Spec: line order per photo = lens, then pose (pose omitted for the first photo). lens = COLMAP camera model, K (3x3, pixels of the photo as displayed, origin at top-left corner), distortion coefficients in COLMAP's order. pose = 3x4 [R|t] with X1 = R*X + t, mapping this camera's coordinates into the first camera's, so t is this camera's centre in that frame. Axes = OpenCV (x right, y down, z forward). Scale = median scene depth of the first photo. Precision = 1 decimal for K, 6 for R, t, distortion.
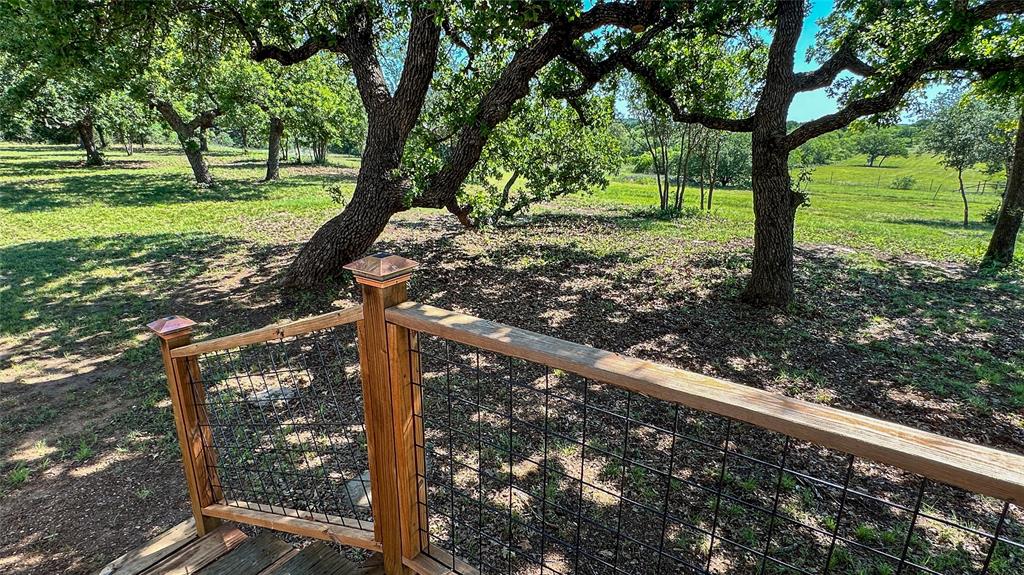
lens RADIAL K [[535.5, 0, 512.0], [0, 535.5, 287.5], [0, 0, 1]] dist [-0.003189, 0.000176]
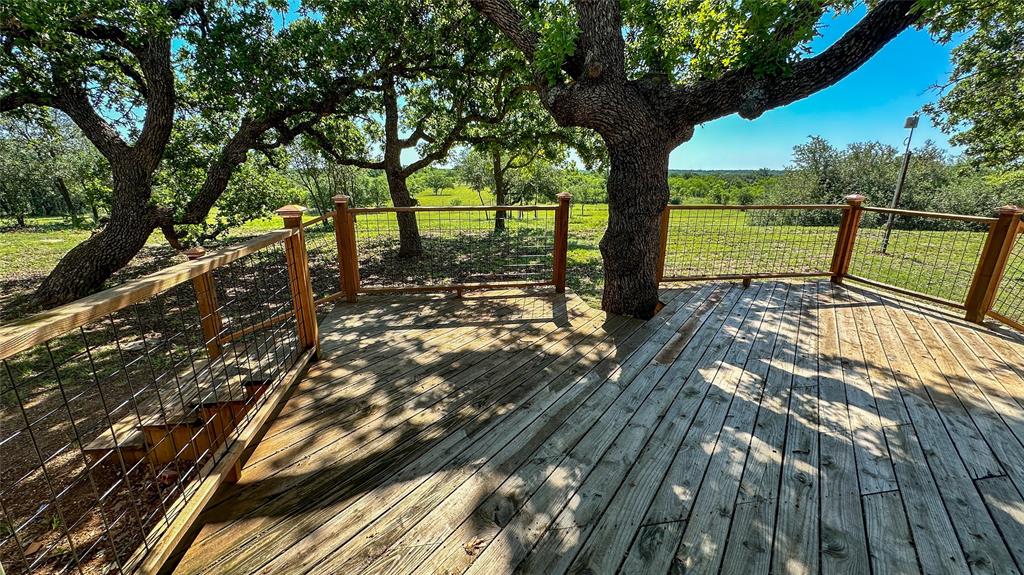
lens RADIAL K [[420.5, 0, 512.0], [0, 420.5, 287.5], [0, 0, 1]] dist [0.001663, 0.000111]
pose [[0.725943, -0.195424, 0.659405, -0.239191], [0.212030, 0.975673, 0.055729, 0.108143], [-0.654255, 0.099358, 0.749719, -0.306582]]
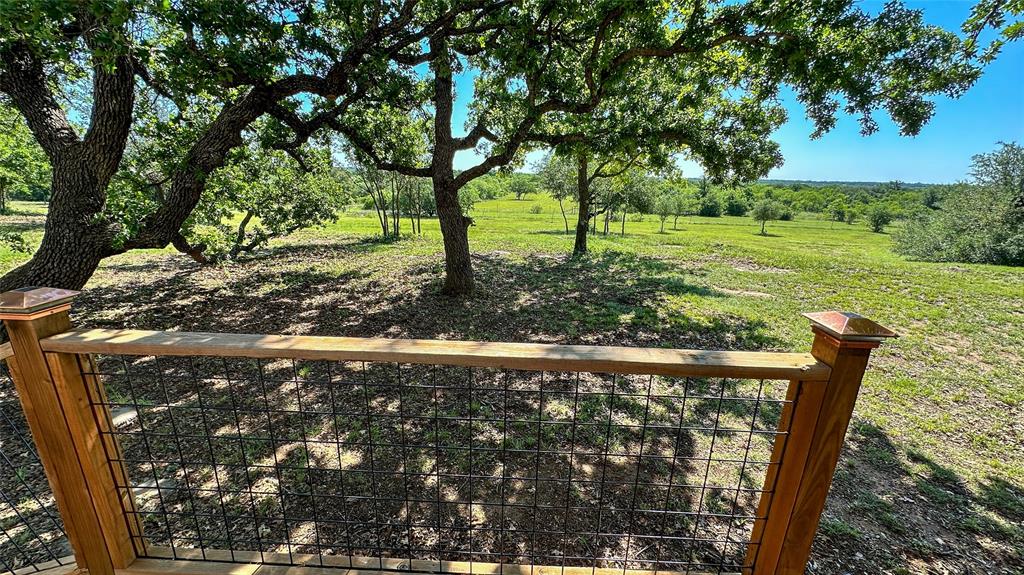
lens RADIAL K [[407.1, 0, 508.0], [0, 407.1, 283.3], [0, 0, 1]] dist [-0.000676, 0.000114]
pose [[0.852615, -0.128870, 0.506400, 0.025865], [0.144396, 0.989482, 0.008689, 0.009766], [-0.502193, 0.065714, 0.862255, -0.022294]]
